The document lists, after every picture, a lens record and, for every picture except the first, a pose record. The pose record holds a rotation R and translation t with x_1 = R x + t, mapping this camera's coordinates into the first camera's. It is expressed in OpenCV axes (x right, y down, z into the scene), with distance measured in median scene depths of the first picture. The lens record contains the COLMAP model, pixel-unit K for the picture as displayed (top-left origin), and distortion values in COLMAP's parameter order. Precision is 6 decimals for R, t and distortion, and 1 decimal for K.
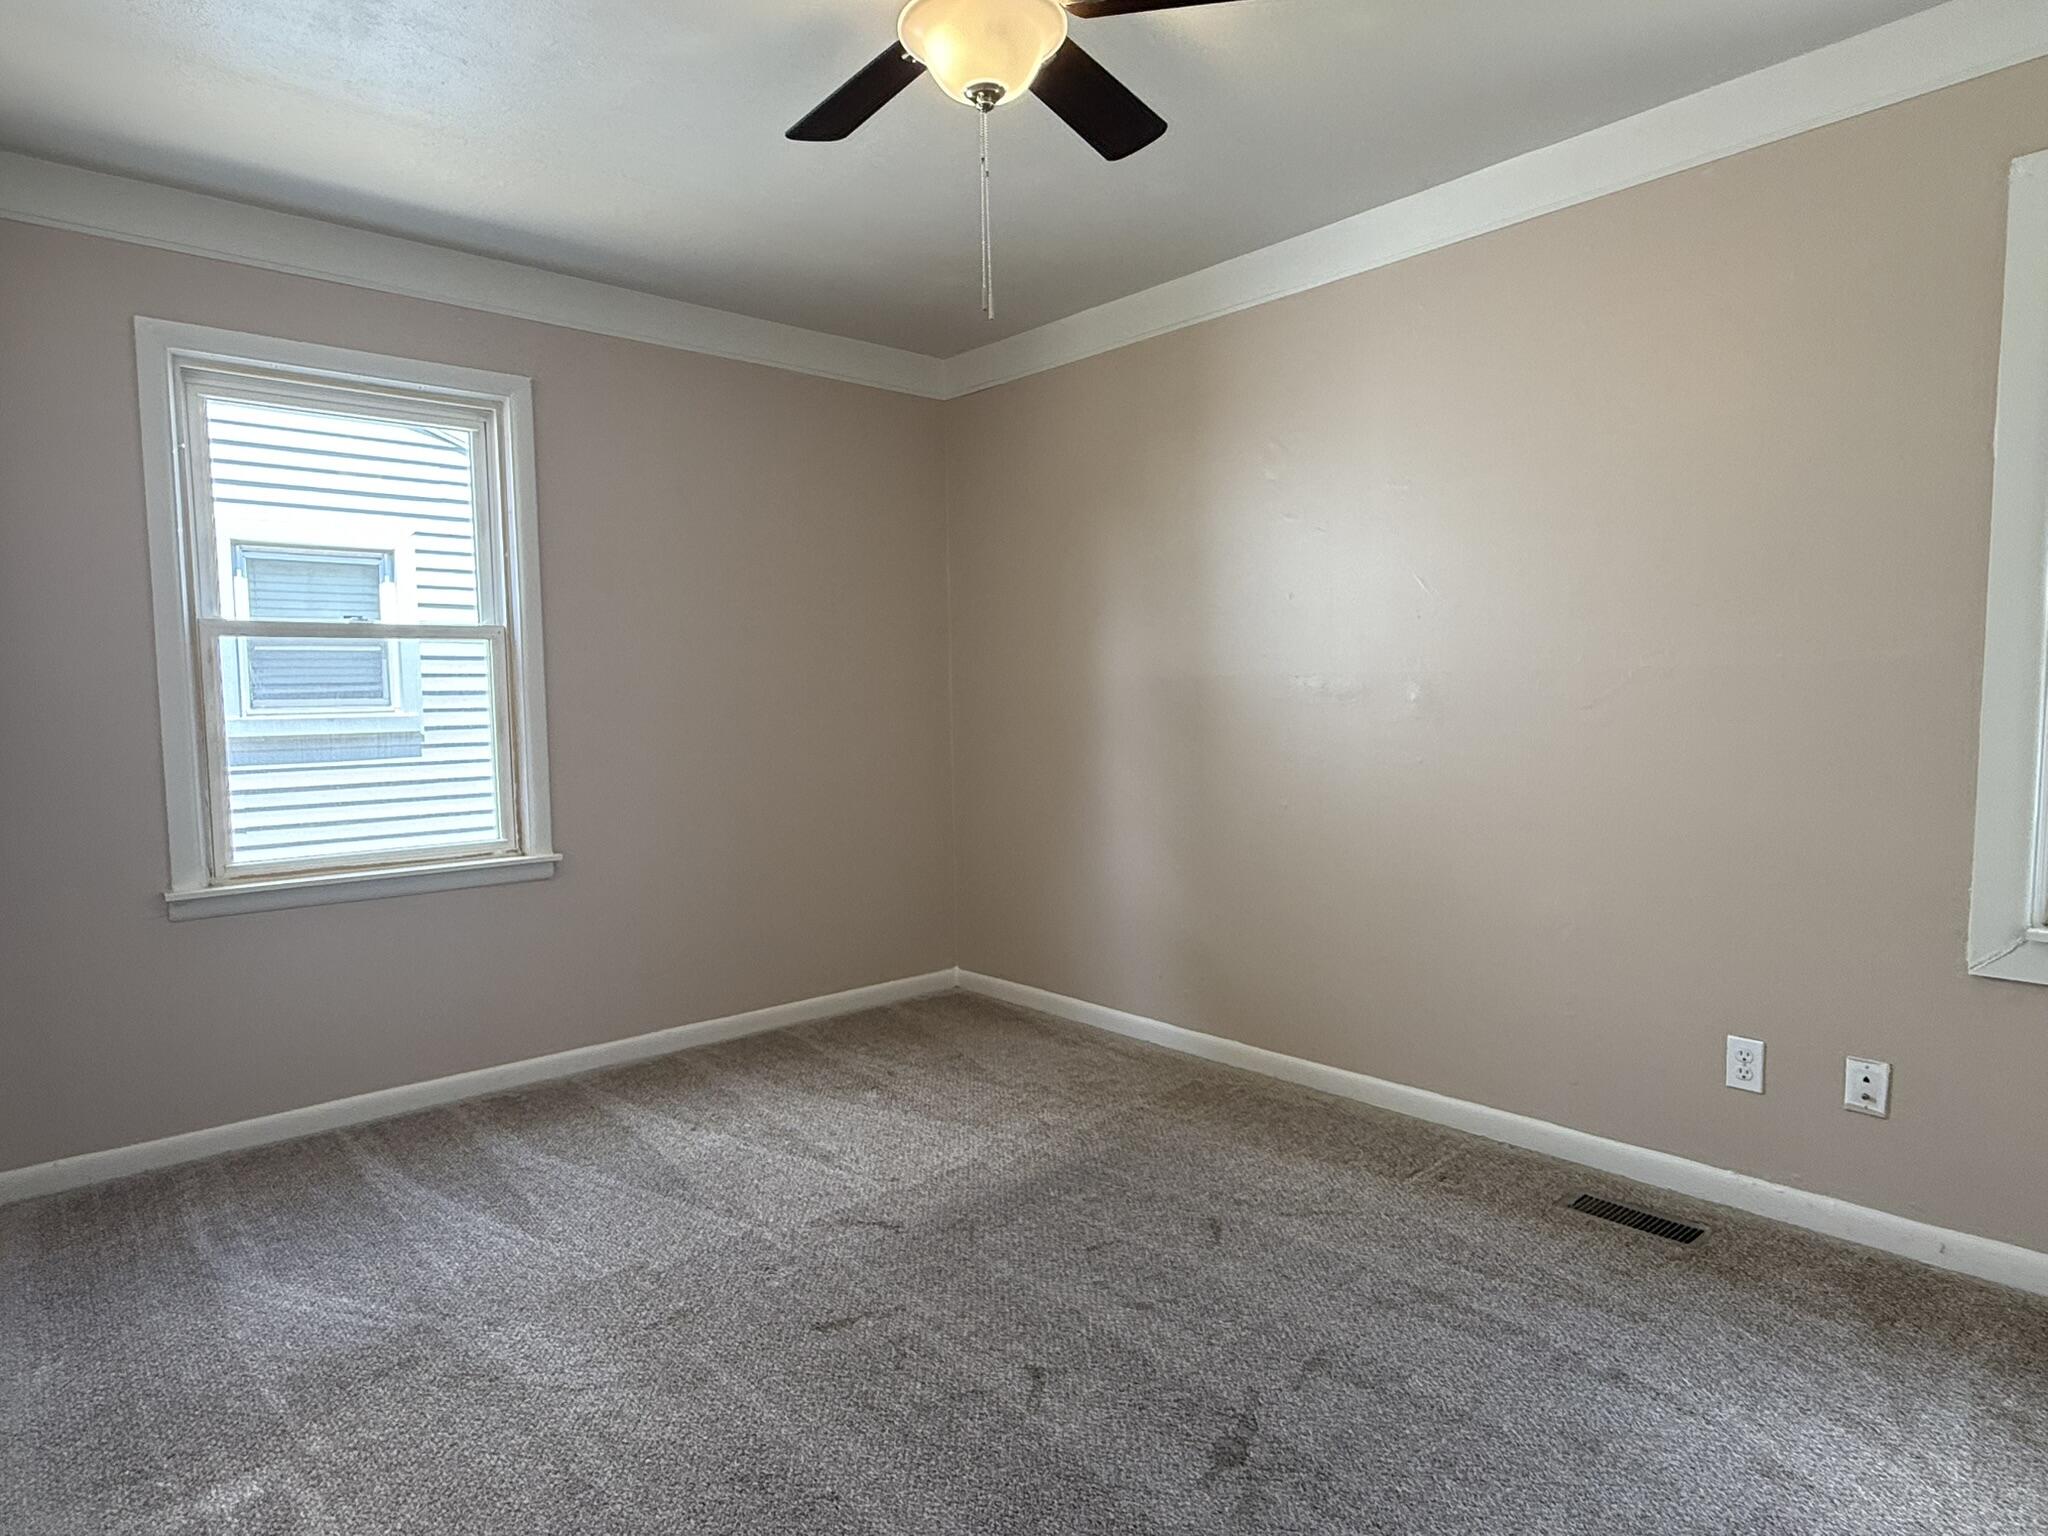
lens RADIAL K [[1143.2, 0, 1024.0], [0, 1143.2, 768.0], [0, 0, 1]] dist [-0.008316, -0.001068]
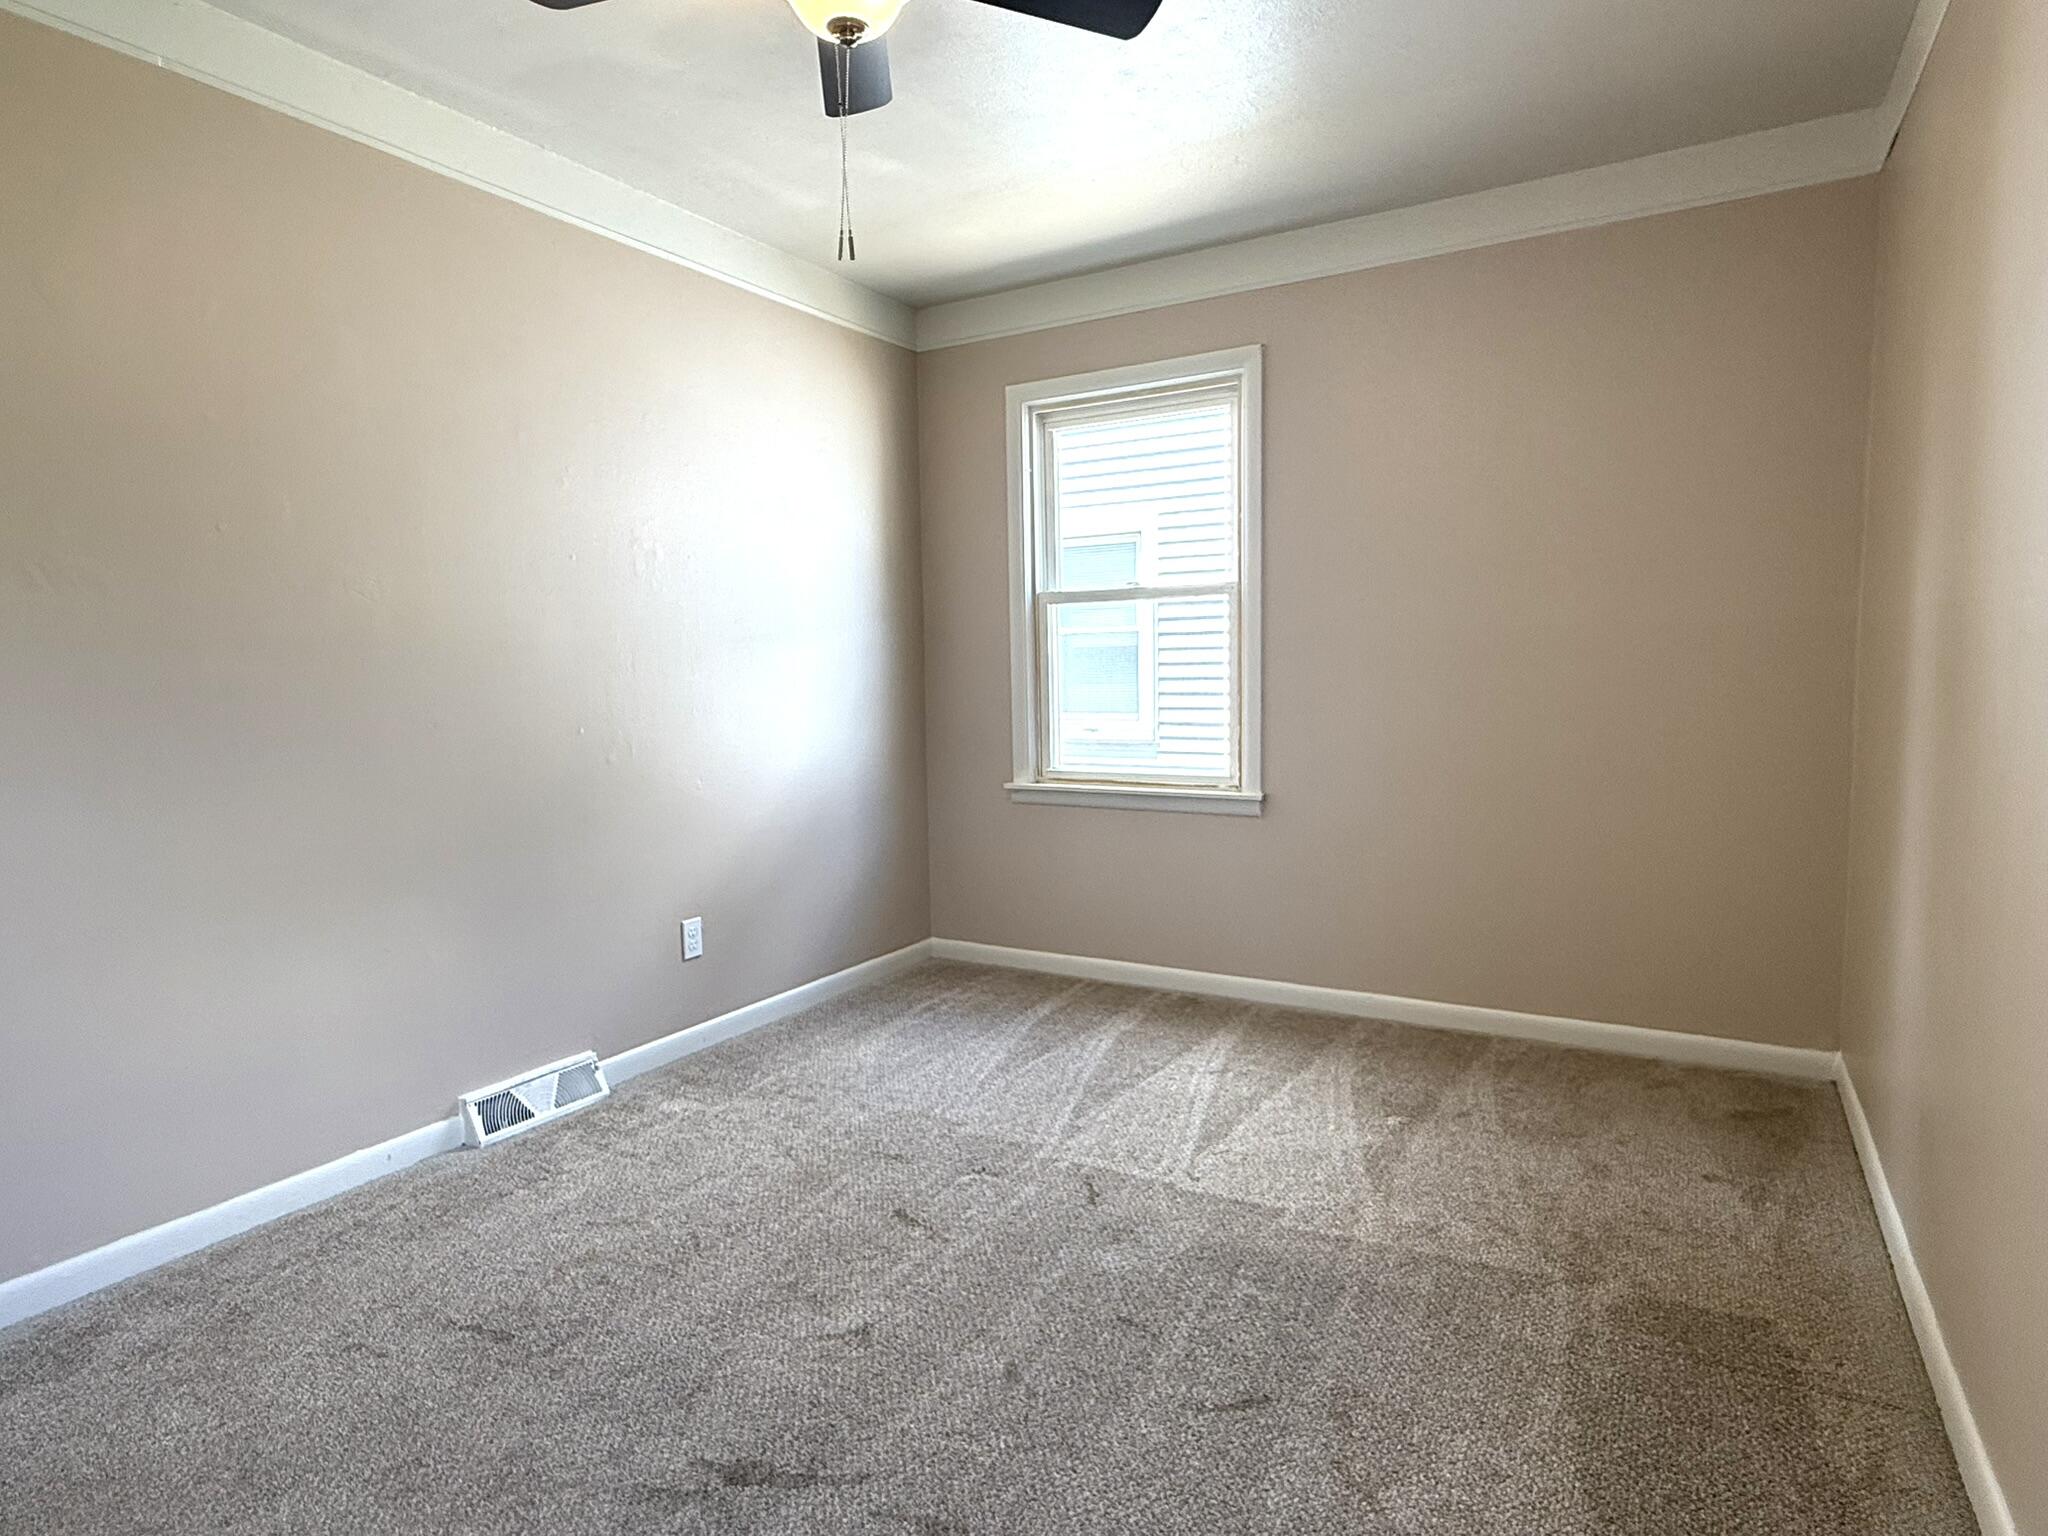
lens RADIAL K [[1146.9, 0, 1007.7], [0, 1146.9, 763.8], [0, 0, 1]] dist [0.008114, 0.000992]
pose [[0.312083, 0.094744, -0.945319, 0.594194], [-0.047978, 0.995317, 0.083916, -0.035587], [0.948843, 0.019166, 0.315167, 0.492117]]
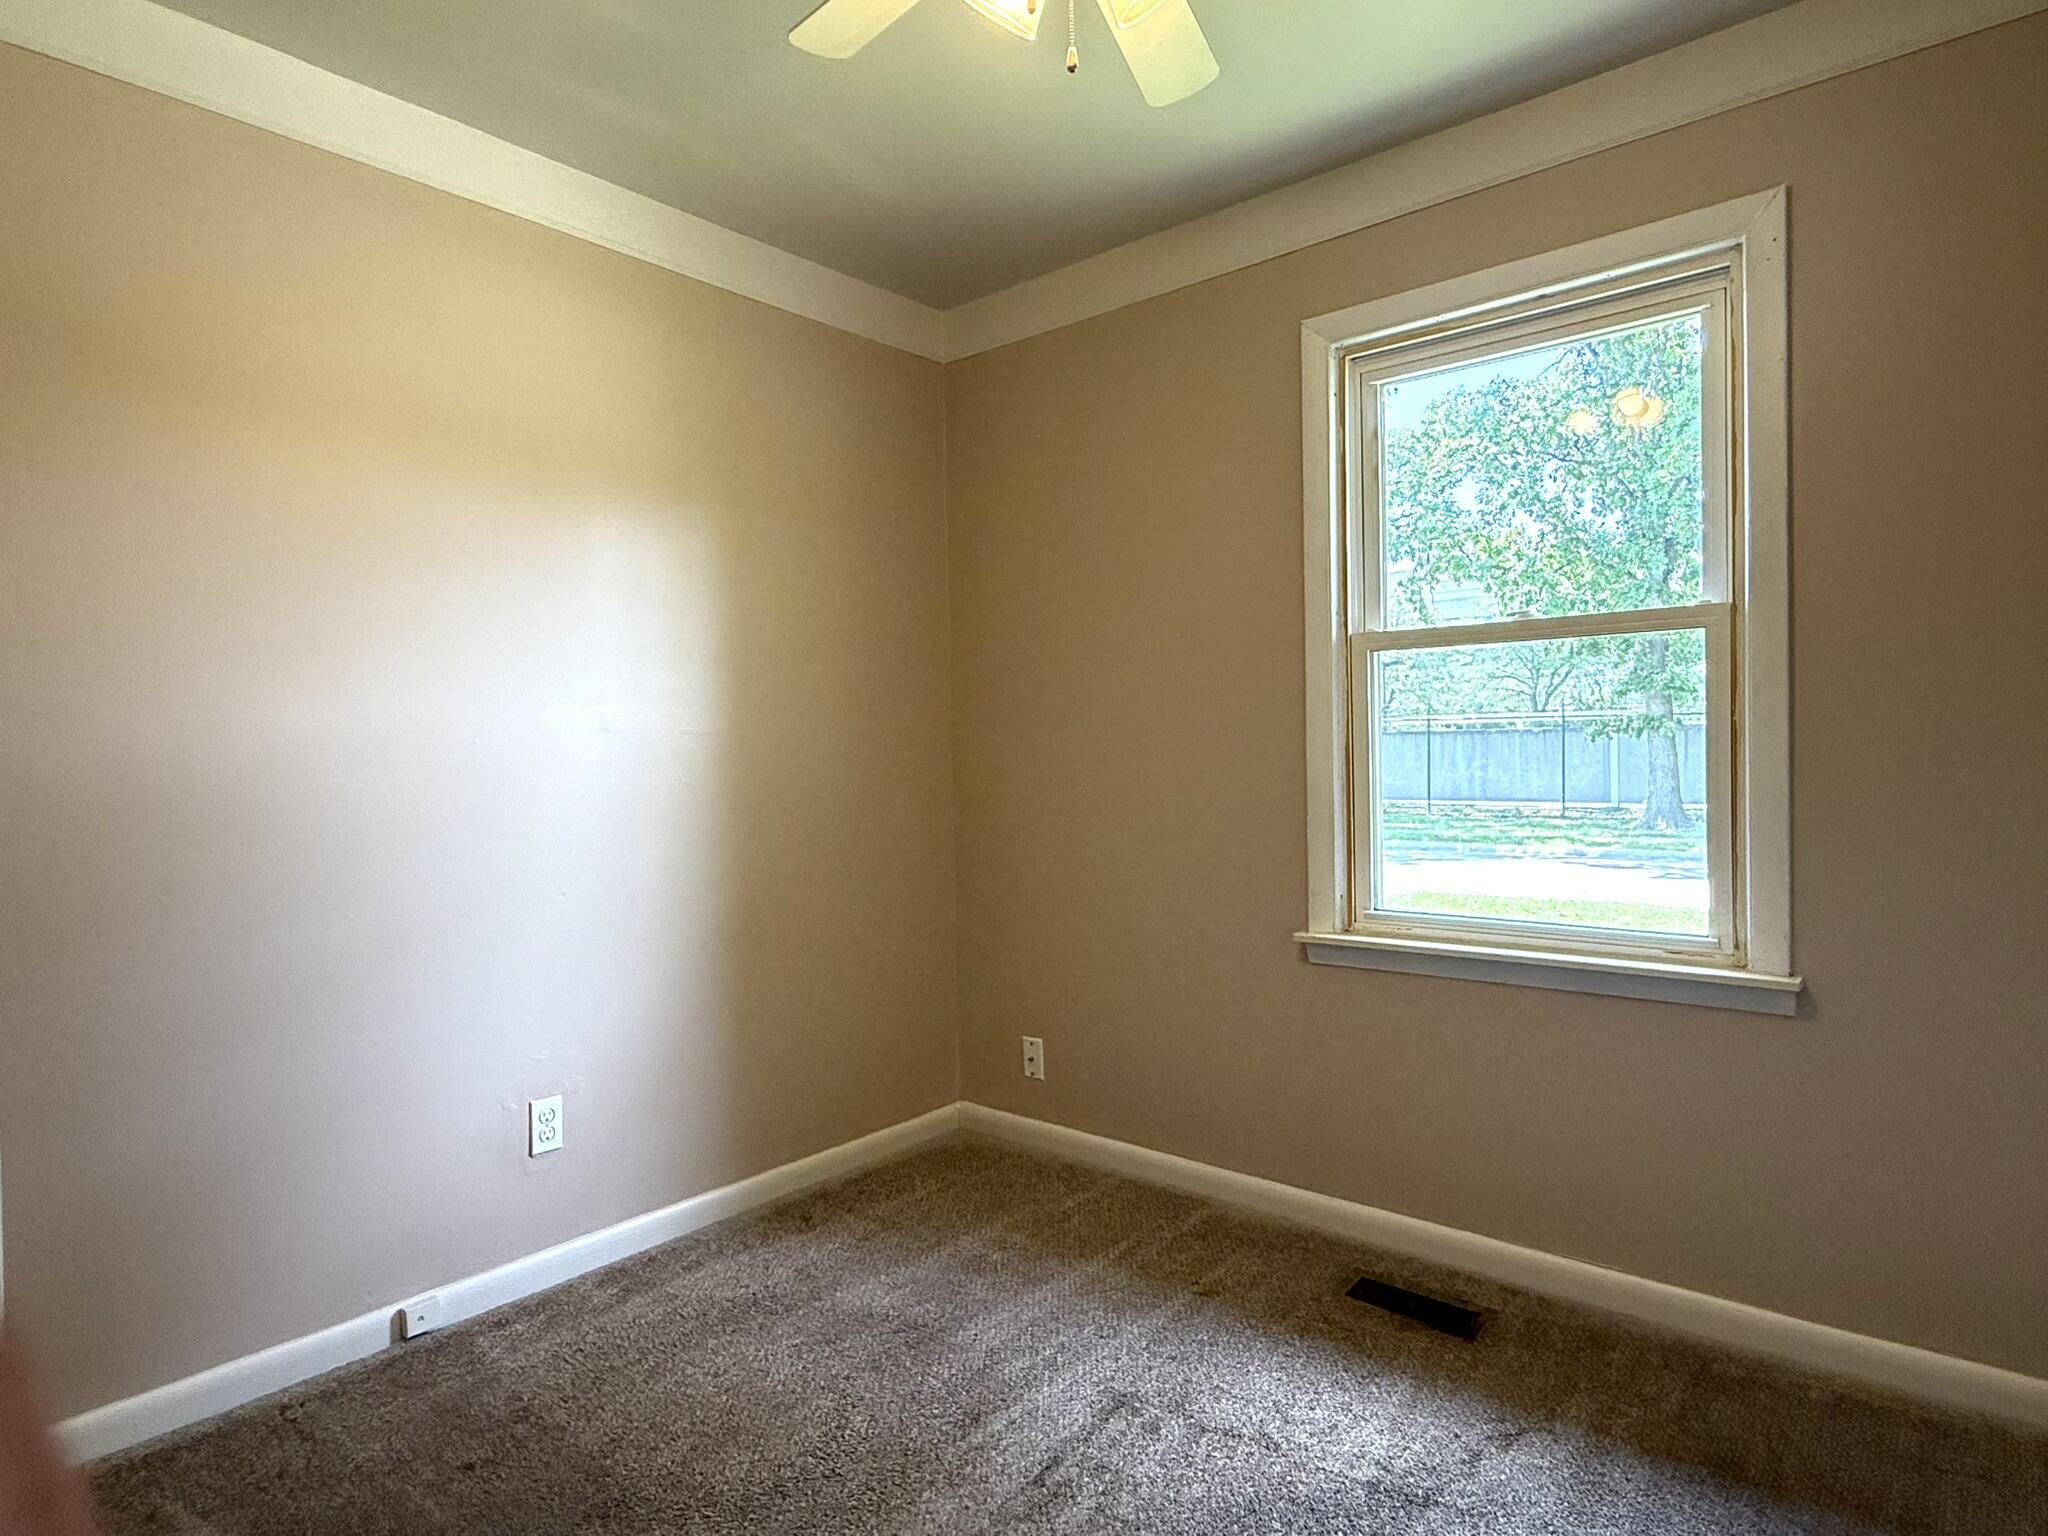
lens RADIAL K [[1146.9, 0, 1007.7], [0, 1146.9, 763.8], [0, 0, 1]] dist [0.008114, 0.000992]
pose [[0.140527, 0.014122, -0.989976, 0.129945], [-0.061730, 0.998078, 0.005475, -0.015520], [0.988151, 0.060342, 0.141128, 0.576135]]
